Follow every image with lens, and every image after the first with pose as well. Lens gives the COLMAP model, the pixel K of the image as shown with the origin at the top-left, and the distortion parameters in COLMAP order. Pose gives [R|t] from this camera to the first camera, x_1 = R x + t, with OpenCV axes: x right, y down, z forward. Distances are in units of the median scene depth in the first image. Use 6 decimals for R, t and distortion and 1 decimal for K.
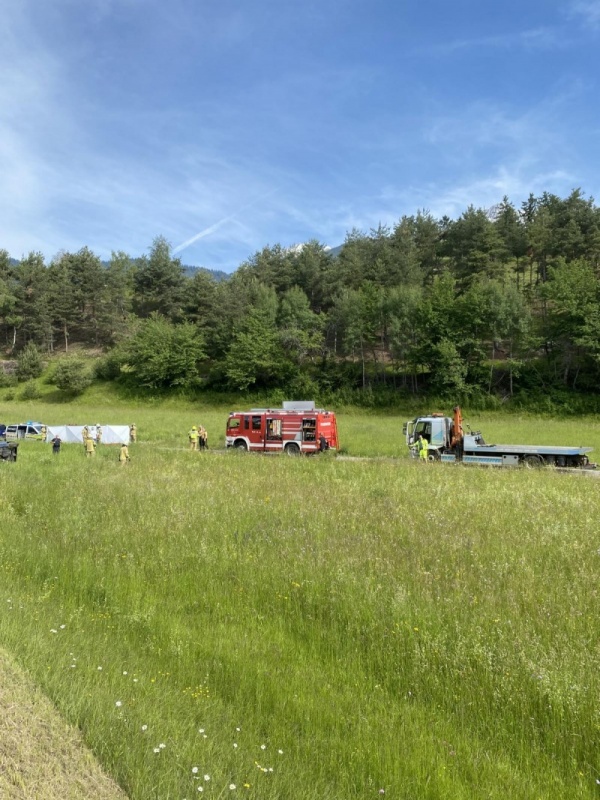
lens RADIAL K [[607.9, 0, 302.5], [0, 607.9, 387.5], [0, 0, 1]] dist [0.041623, -0.041850]
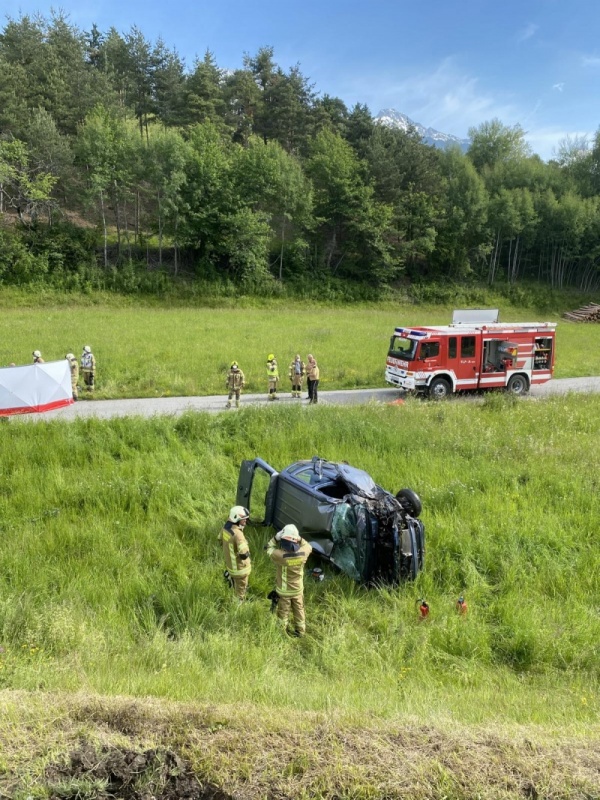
lens RADIAL K [[607.9, 0, 300.3], [0, 607.9, 396.8], [0, 0, 1]] dist [0.041623, -0.041850]
pose [[0.628864, -0.140446, 0.764726, -0.478027], [-0.038707, 0.976676, 0.211203, -0.013398], [-0.776551, -0.162418, 0.608760, 0.517701]]
